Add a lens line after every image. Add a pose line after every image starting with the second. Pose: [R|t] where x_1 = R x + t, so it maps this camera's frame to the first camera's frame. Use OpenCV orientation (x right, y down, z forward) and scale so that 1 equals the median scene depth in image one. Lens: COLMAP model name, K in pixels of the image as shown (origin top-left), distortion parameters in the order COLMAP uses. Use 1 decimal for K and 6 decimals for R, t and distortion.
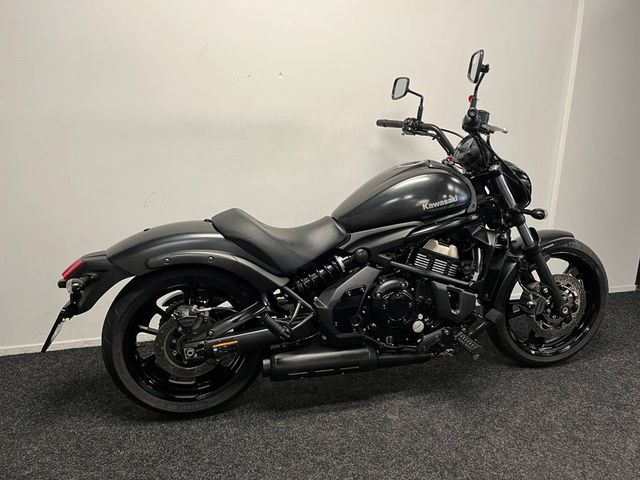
lens RADIAL K [[479.7, 0, 321.9], [0, 479.7, 236.0], [0, 0, 1]] dist [0.064567, -0.087336]
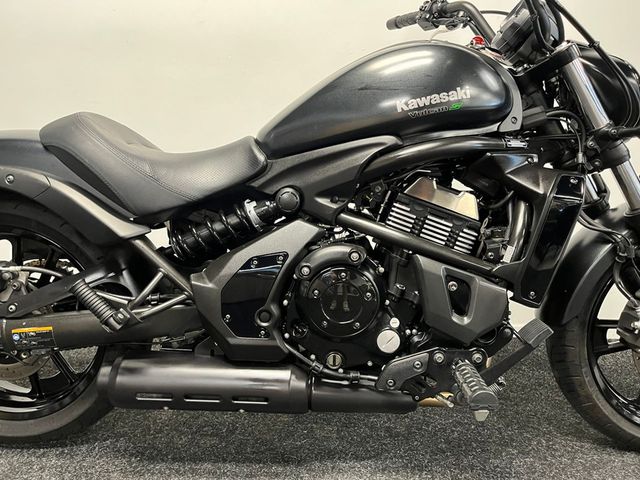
lens RADIAL K [[479.7, 0, 321.9], [0, 479.7, 236.0], [0, 0, 1]] dist [0.064567, -0.087336]
pose [[0.966739, 0.056101, -0.249538, 0.261103], [-0.072258, 0.995809, -0.056060, 0.110263], [0.245347, 0.072227, 0.966741, 0.474660]]
